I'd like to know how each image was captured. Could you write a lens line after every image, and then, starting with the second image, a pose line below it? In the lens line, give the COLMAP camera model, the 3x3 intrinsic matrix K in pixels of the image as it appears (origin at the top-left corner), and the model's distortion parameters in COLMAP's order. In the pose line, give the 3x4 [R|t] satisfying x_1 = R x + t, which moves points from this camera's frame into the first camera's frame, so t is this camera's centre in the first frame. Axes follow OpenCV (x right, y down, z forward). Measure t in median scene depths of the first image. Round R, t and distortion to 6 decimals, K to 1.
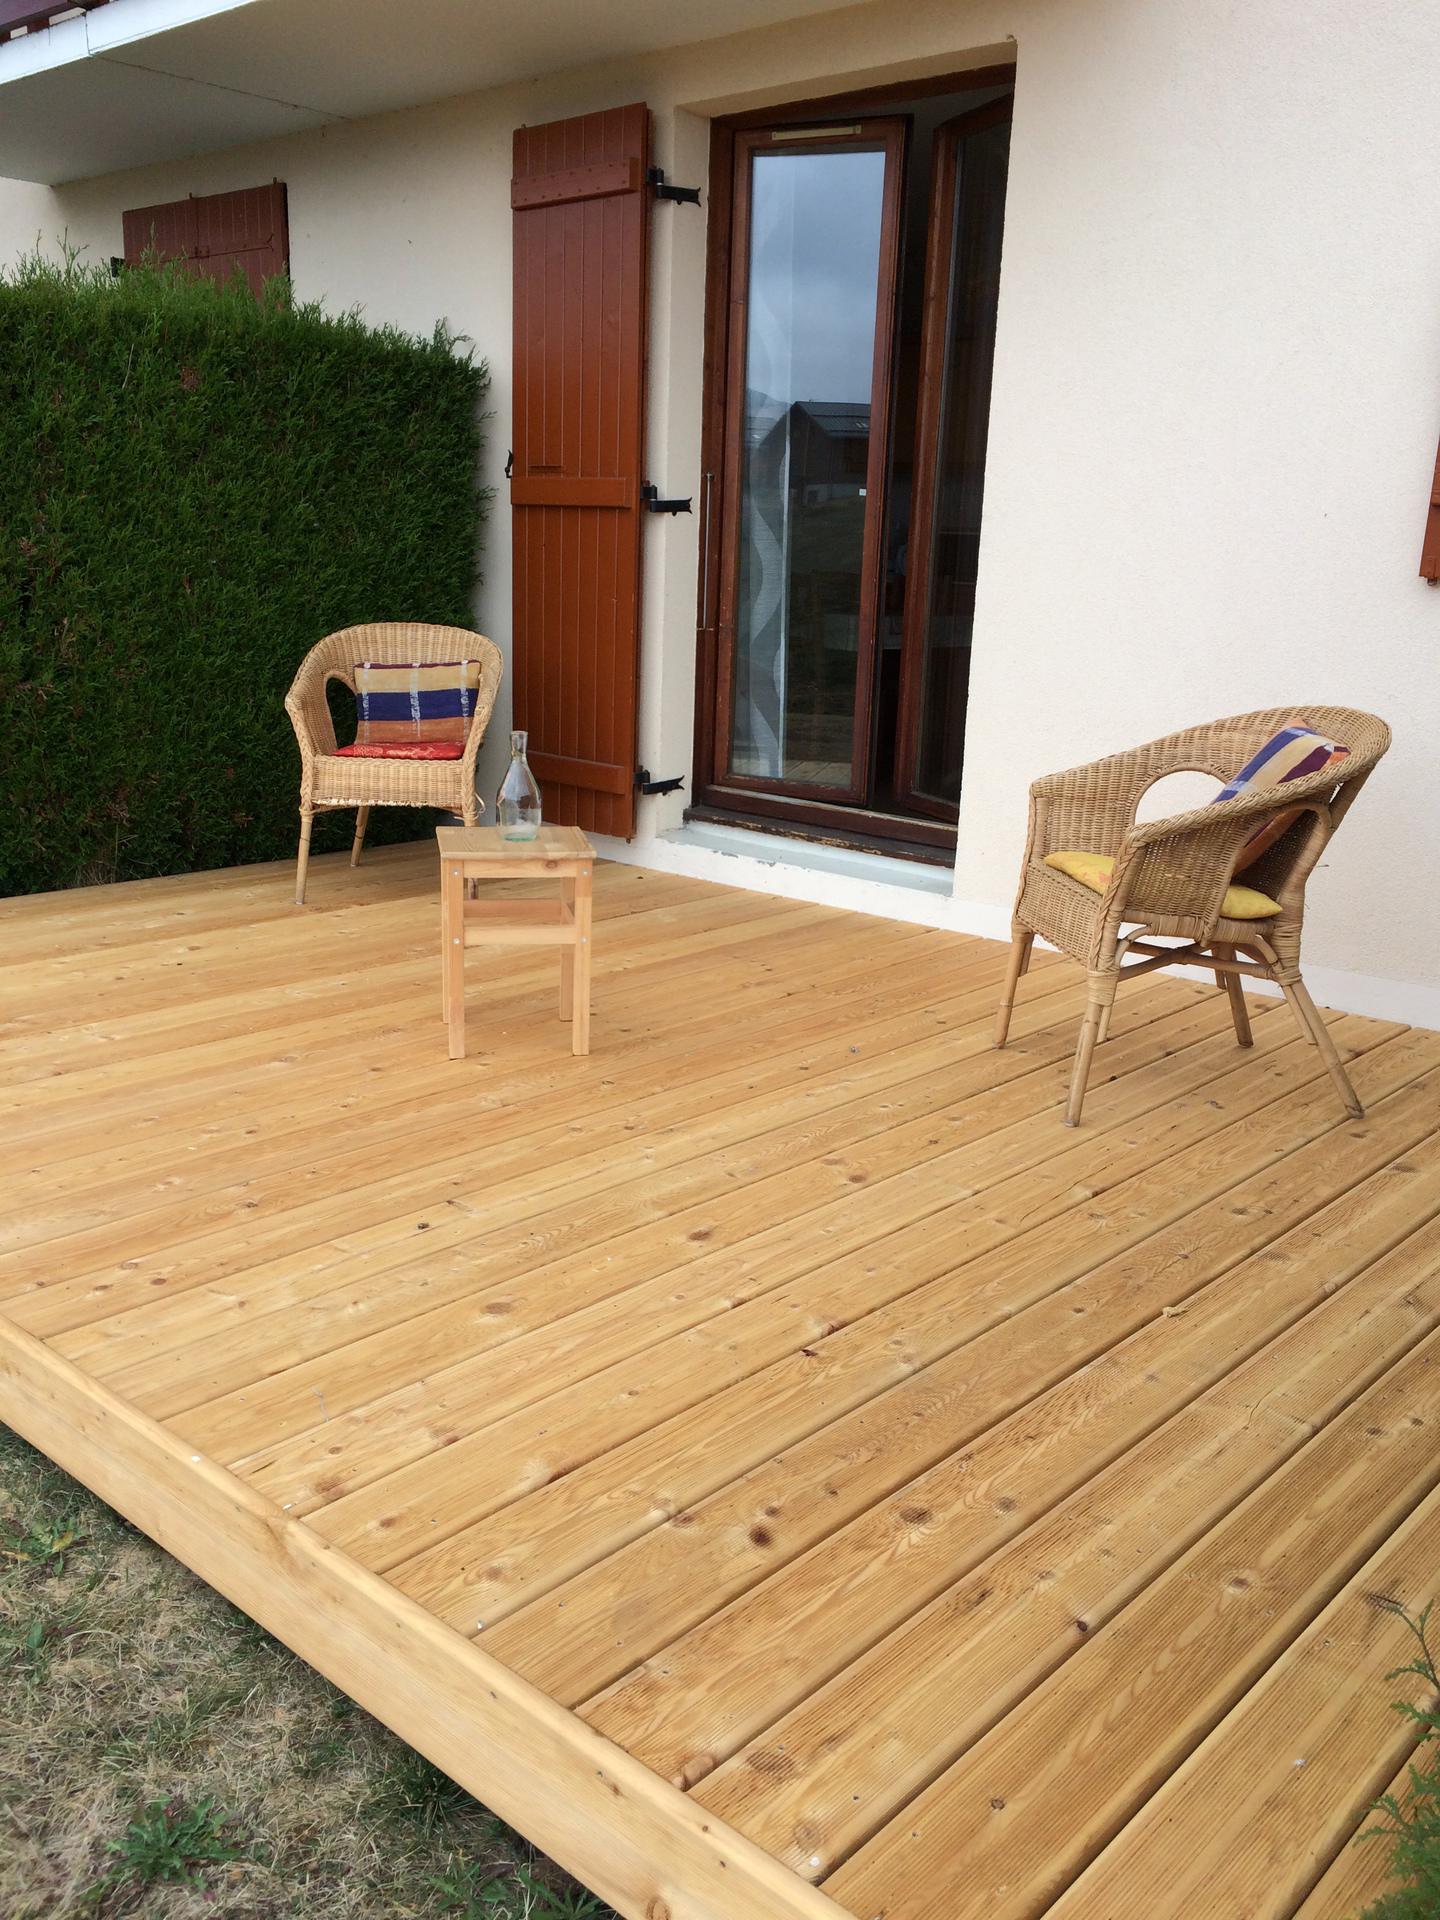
lens RADIAL K [[1638.9, 0, 720.0], [0, 1638.9, 960.0], [0, 0, 1]] dist [0.115398, -0.182997]
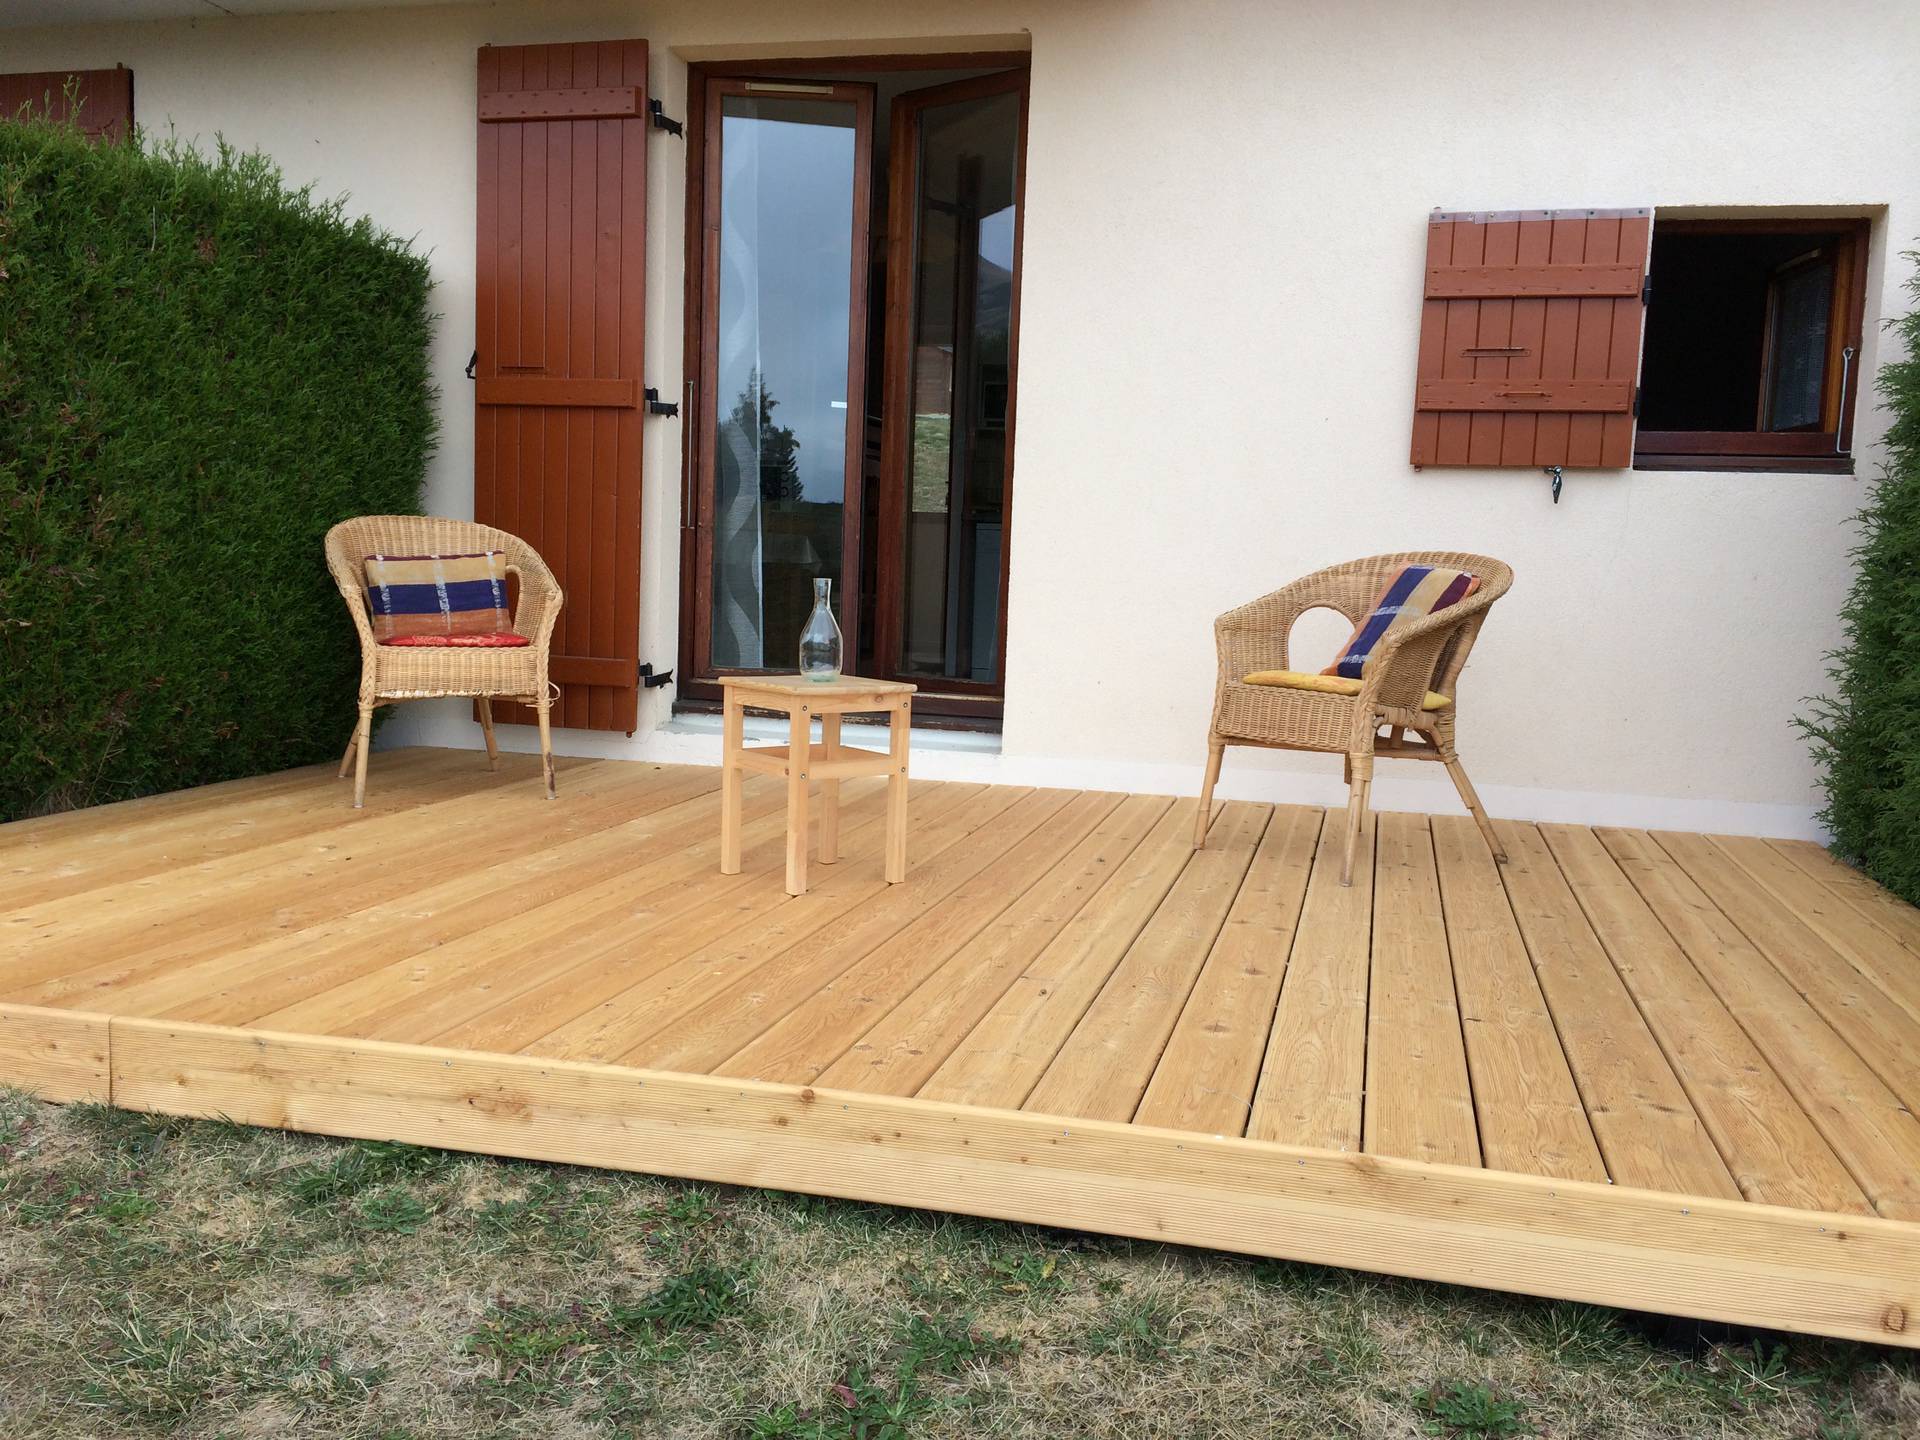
lens RADIAL K [[1638.9, 0, 960.0], [0, 1638.9, 720.0], [0, 0, 1]] dist [0.115398, -0.182997]
pose [[0.884928, -0.047545, 0.463295, -0.378484], [0.107602, 0.988733, -0.104061, 0.049052], [-0.453127, 0.141938, 0.880073, 0.032671]]
